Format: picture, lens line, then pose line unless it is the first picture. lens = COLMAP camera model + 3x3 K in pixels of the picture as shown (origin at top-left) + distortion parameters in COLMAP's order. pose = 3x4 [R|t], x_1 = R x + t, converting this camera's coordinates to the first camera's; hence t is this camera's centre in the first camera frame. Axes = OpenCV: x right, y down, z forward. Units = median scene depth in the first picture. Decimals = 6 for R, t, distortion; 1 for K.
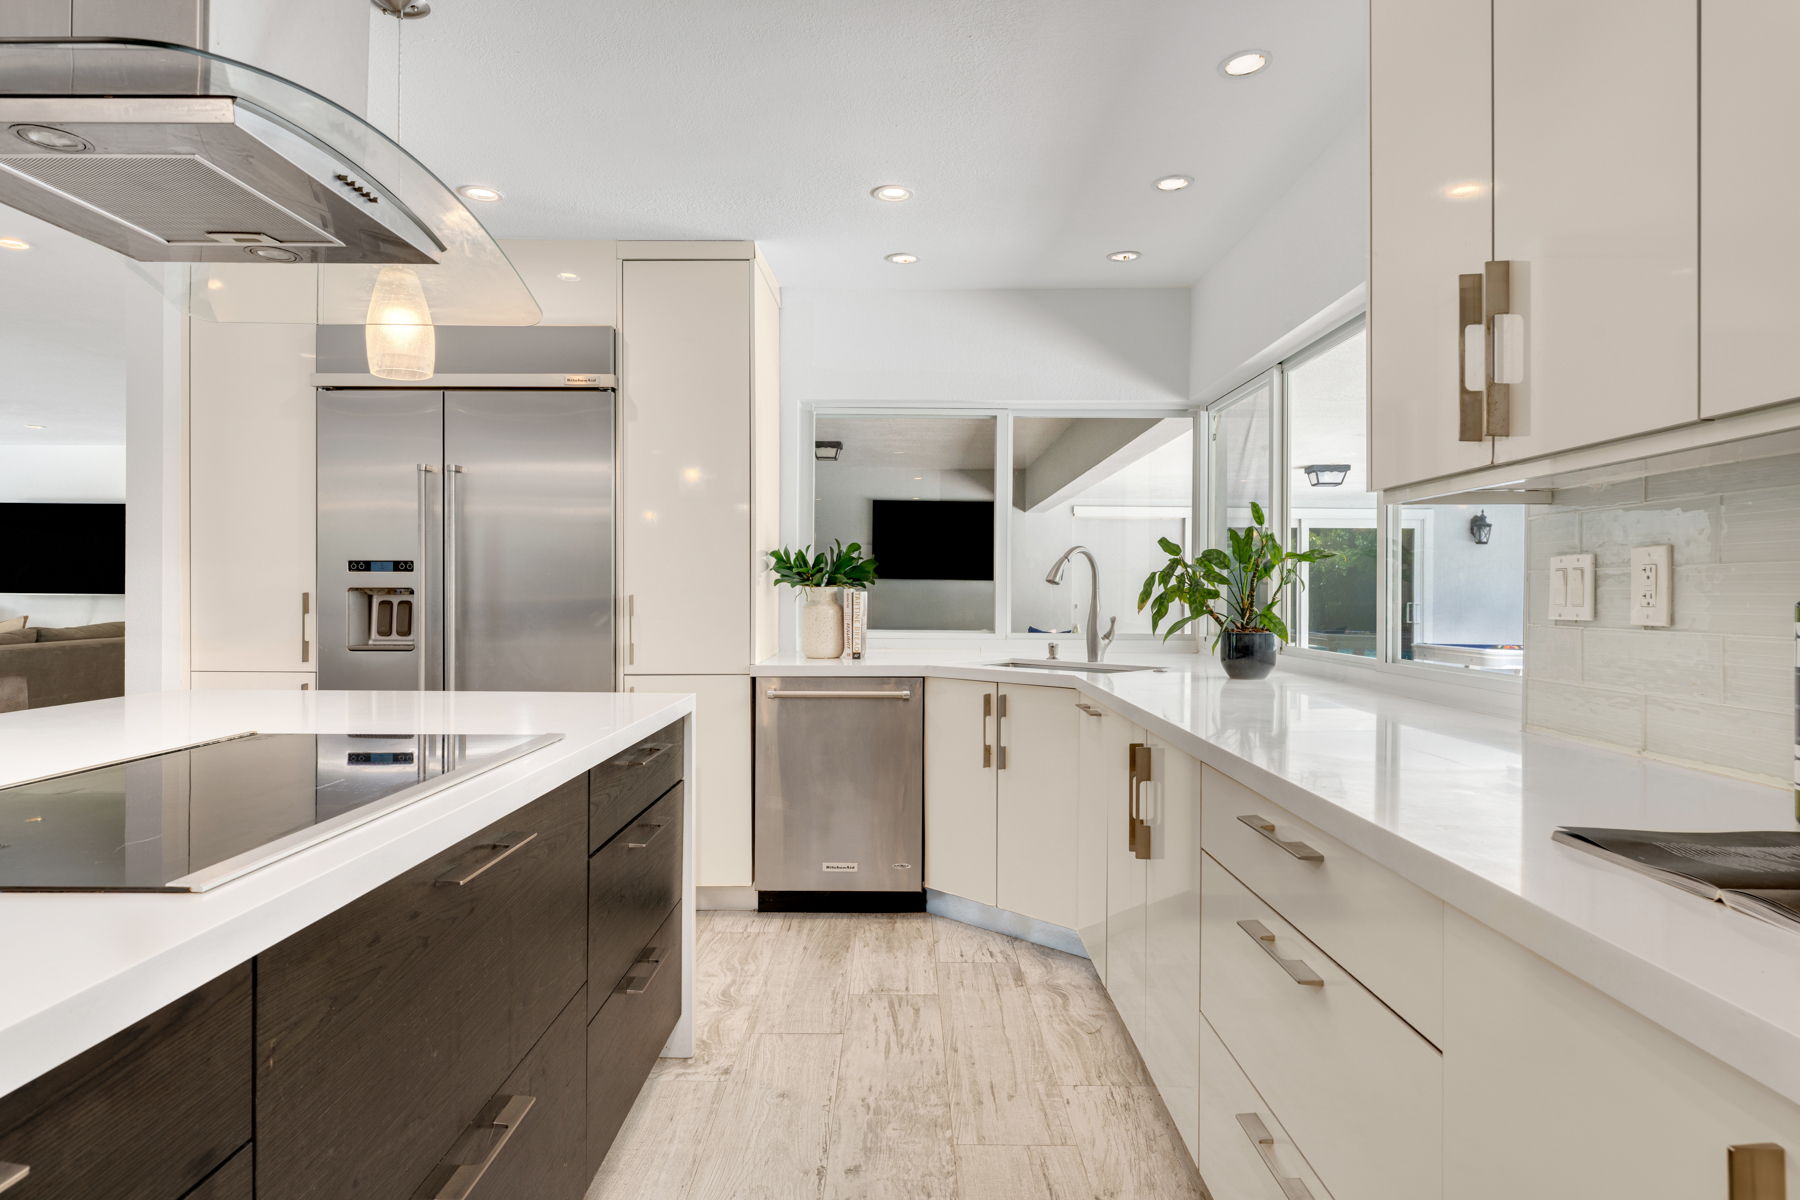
lens RADIAL K [[984.8, 0, 901.8], [0, 984.8, 587.8], [0, 0, 1]] dist [0.008750, 0.000377]
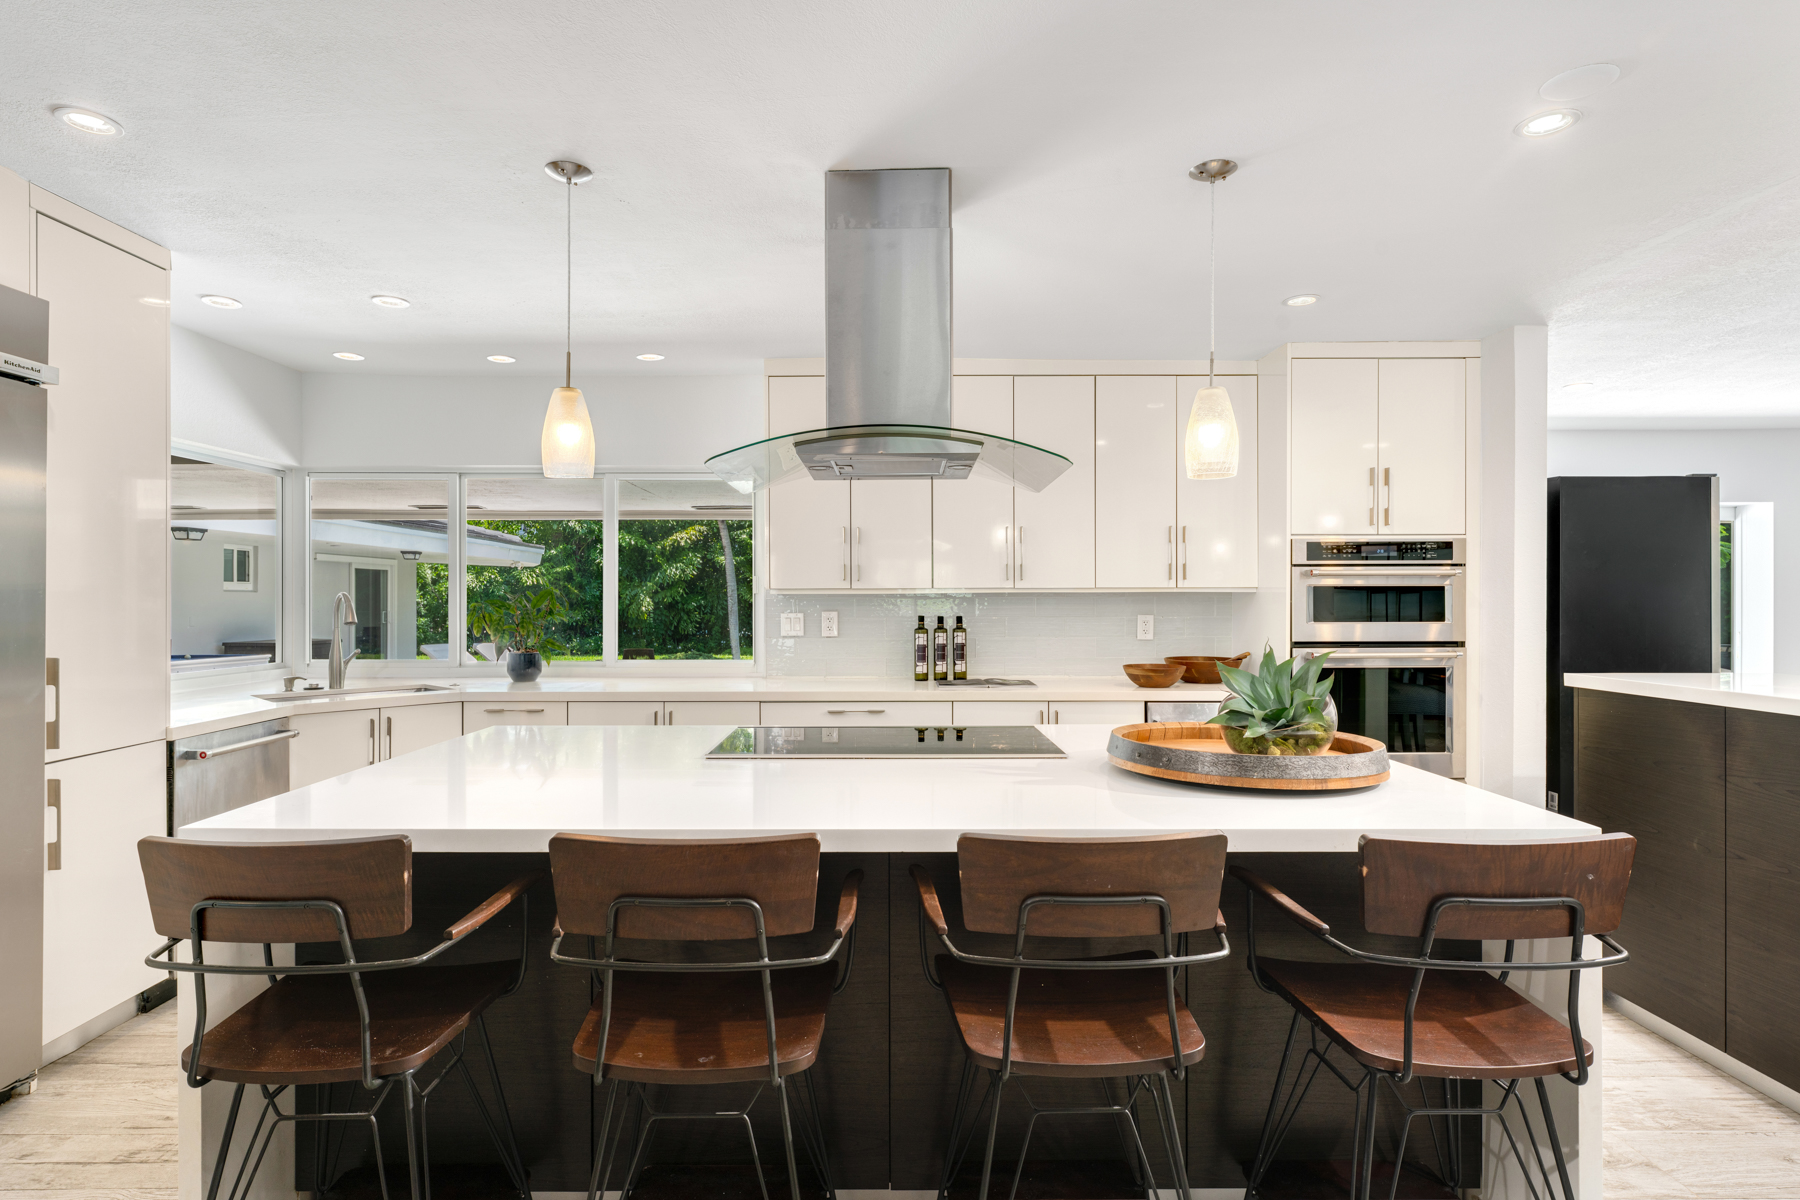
lens RADIAL K [[984.8, 0, 905.1], [0, 984.8, 598.4], [0, 0, 1]] dist [0.008750, 0.000377]
pose [[-0.036431, -0.004101, 0.999328, -1.058642], [-0.000621, 0.999991, 0.004081, -0.041417], [-0.999336, -0.000472, -0.036433, 0.370383]]
